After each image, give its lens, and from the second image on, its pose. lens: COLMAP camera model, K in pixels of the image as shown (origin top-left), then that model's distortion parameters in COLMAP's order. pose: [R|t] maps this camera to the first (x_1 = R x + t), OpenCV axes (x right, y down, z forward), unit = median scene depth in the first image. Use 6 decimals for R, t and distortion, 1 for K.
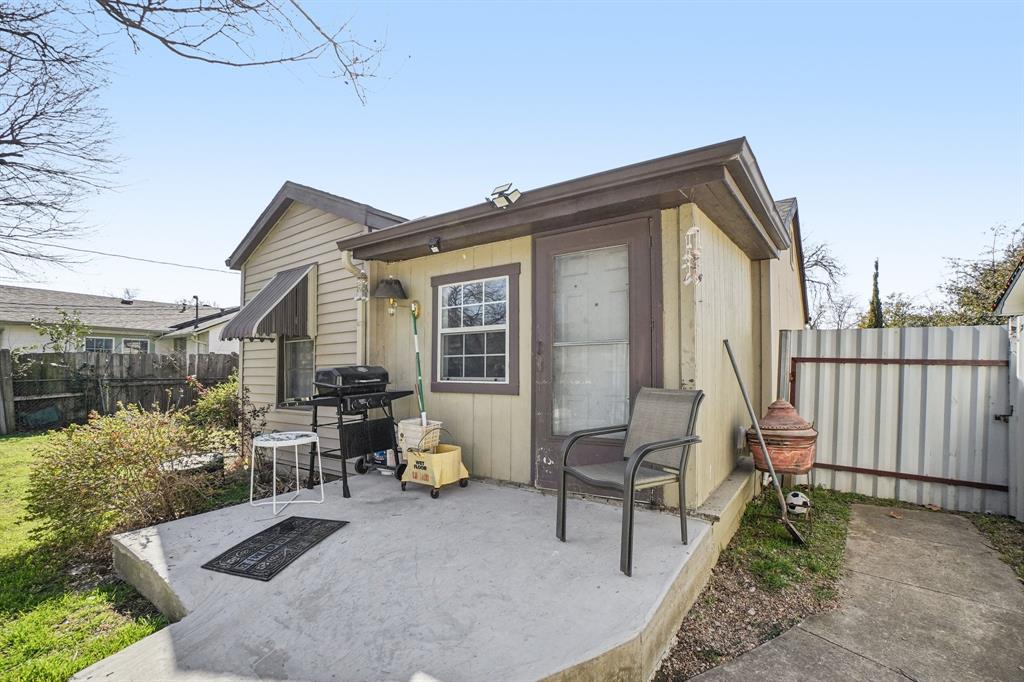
lens RADIAL K [[468.6, 0, 509.2], [0, 468.6, 376.4], [0, 0, 1]] dist [-0.032921, 0.000371]
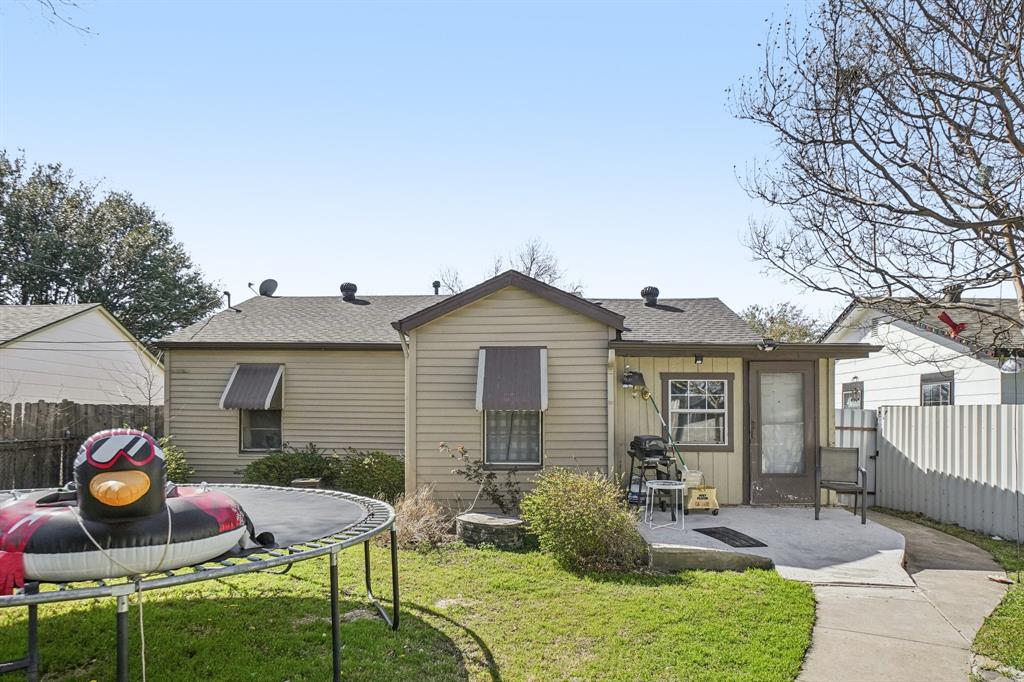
lens RADIAL K [[641.7, 0, 507.8], [0, 641.7, 420.7], [0, 0, 1]] dist [-0.003714, -0.000791]
pose [[0.823484, -0.000212, 0.567339, -1.932462], [0.000242, 1.000000, 0.000023, -0.072096], [-0.567339, 0.000118, 0.823484, -0.429492]]
